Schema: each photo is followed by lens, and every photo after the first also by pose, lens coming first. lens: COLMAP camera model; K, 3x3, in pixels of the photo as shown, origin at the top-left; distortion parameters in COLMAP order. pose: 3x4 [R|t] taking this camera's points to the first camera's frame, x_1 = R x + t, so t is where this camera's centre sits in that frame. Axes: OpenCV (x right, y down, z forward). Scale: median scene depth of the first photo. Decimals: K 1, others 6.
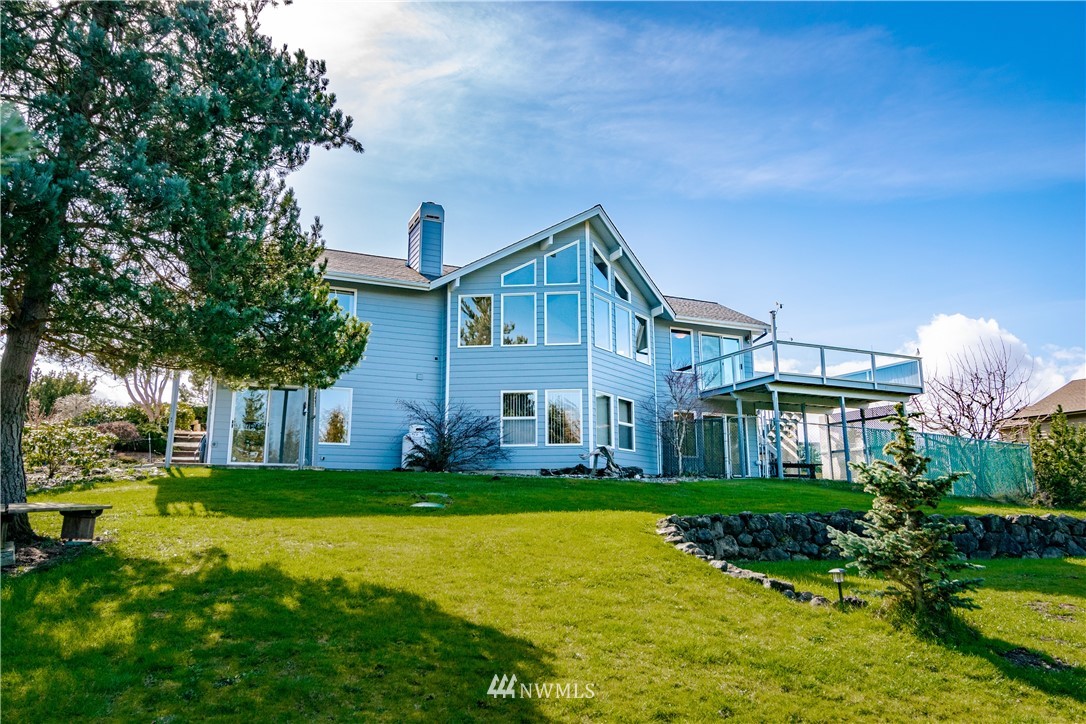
lens RADIAL K [[774.5, 0, 543.0], [0, 774.5, 362.0], [0, 0, 1]] dist [-0.003891, -0.001503]
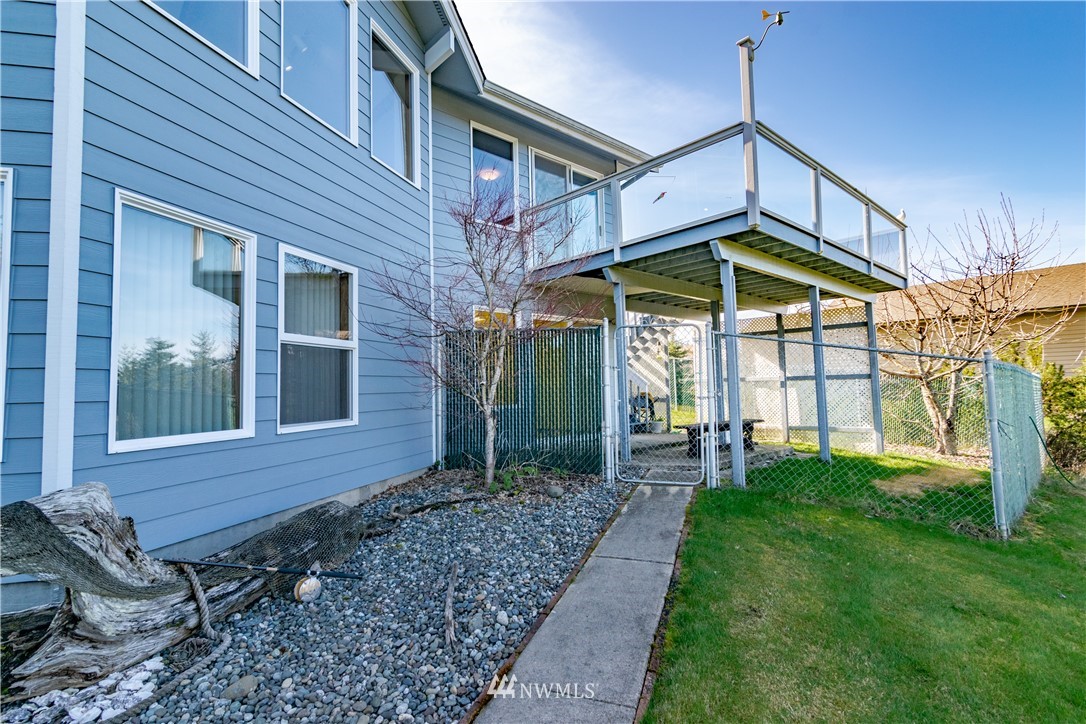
lens RADIAL K [[523.8, 0, 543.0], [0, 523.8, 362.0], [0, 0, 1]] dist [-0.002875, -0.000056]
pose [[0.955437, -0.003621, 0.295173, 0.127415], [-0.039535, 0.989347, 0.140106, 0.054433], [-0.292536, -0.145532, 0.945115, 0.760967]]
